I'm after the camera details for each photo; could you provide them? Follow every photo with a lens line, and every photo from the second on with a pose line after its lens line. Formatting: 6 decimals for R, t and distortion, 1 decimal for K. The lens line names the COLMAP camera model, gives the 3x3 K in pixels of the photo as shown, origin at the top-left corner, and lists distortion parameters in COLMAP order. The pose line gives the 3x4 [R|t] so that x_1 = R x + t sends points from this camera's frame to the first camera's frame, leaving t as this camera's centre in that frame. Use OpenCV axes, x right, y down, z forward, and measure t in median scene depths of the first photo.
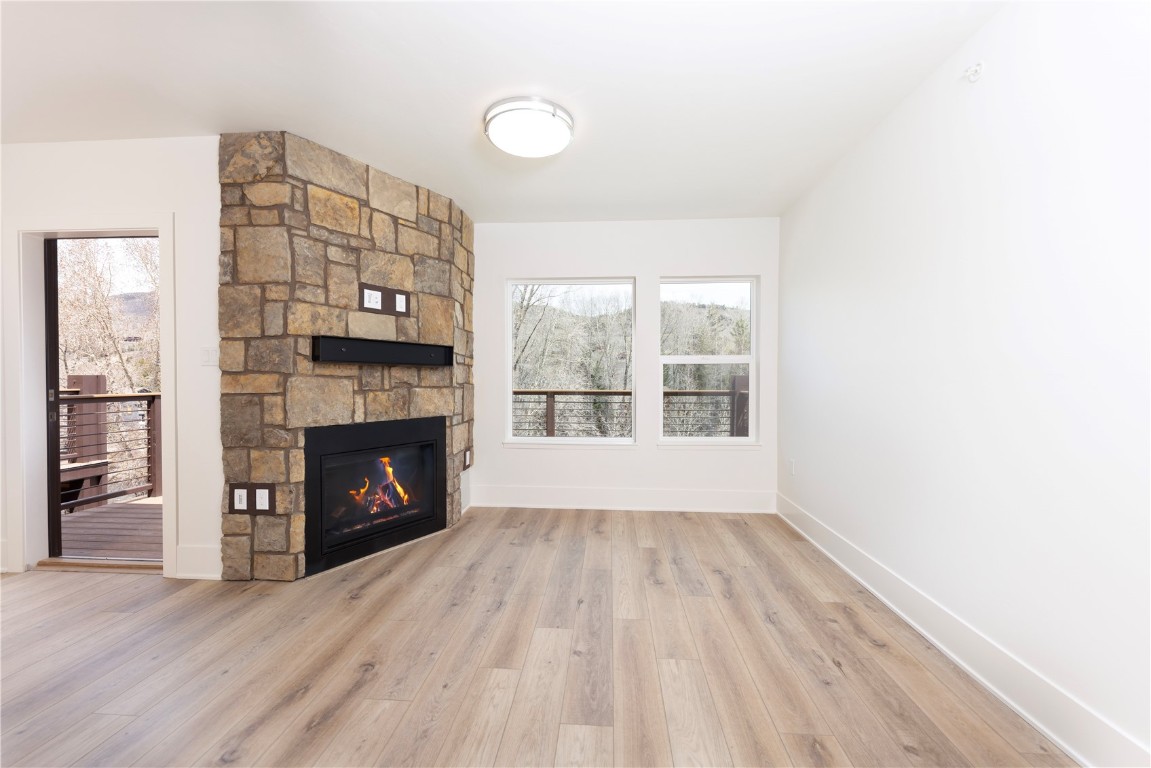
lens RADIAL K [[440.8, 0, 581.1], [0, 440.8, 383.9], [0, 0, 1]] dist [0.002981, 0.000115]
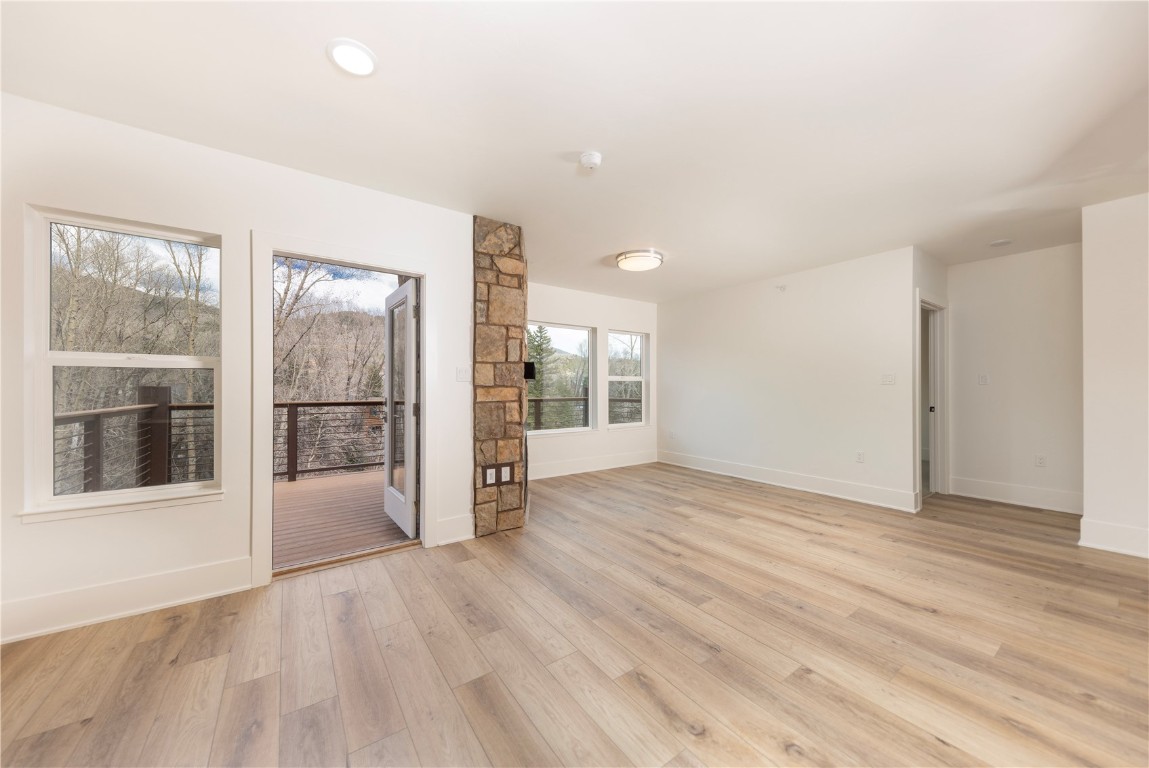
lens RADIAL K [[407.0, 0, 574.5], [0, 407.0, 384.0], [0, 0, 1]] dist [0.017307, 0.000018]
pose [[0.775229, 0.006362, 0.631648, -1.377668], [0.008627, 0.999749, -0.020658, -0.004090], [-0.631621, 0.021463, 0.774980, -0.184245]]
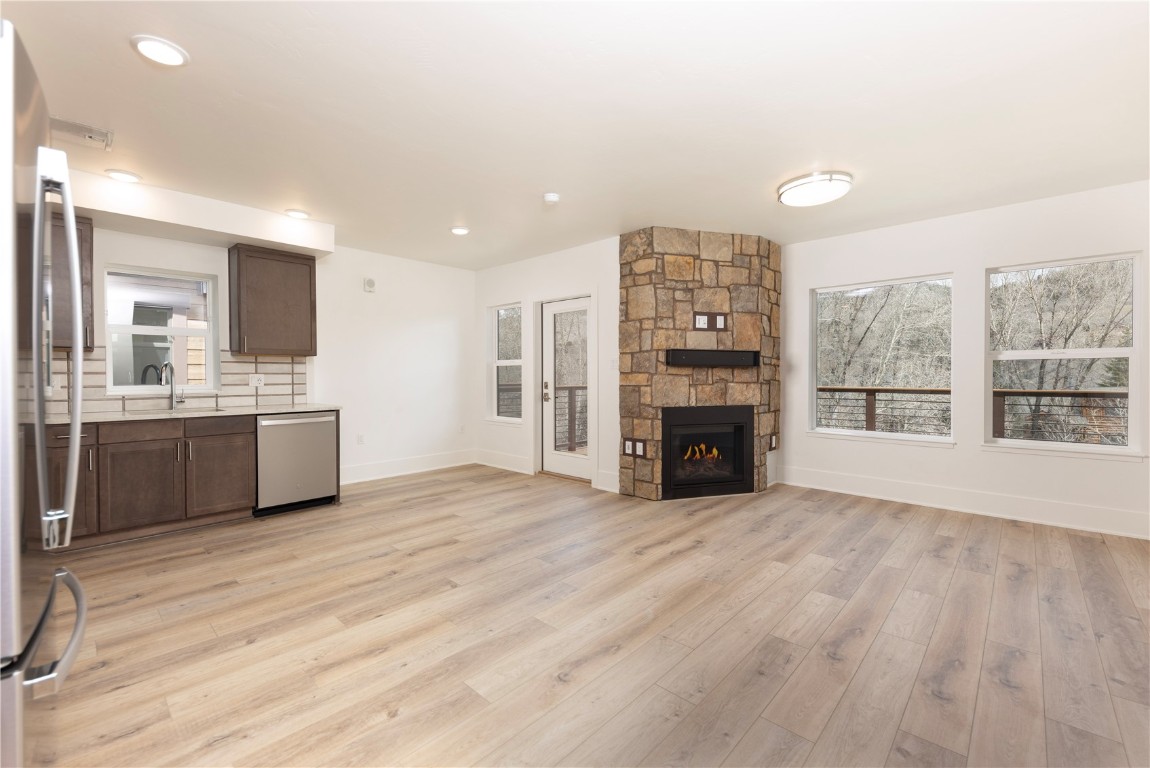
lens RADIAL K [[470.2, 0, 579.6], [0, 470.2, 379.2], [0, 0, 1]] dist [0.012318, -0.000098]
pose [[0.772199, 0.003103, -0.635373, 0.232573], [-0.006579, 0.999974, -0.003112, 0.005816], [0.635347, 0.006583, 0.772199, -0.517812]]
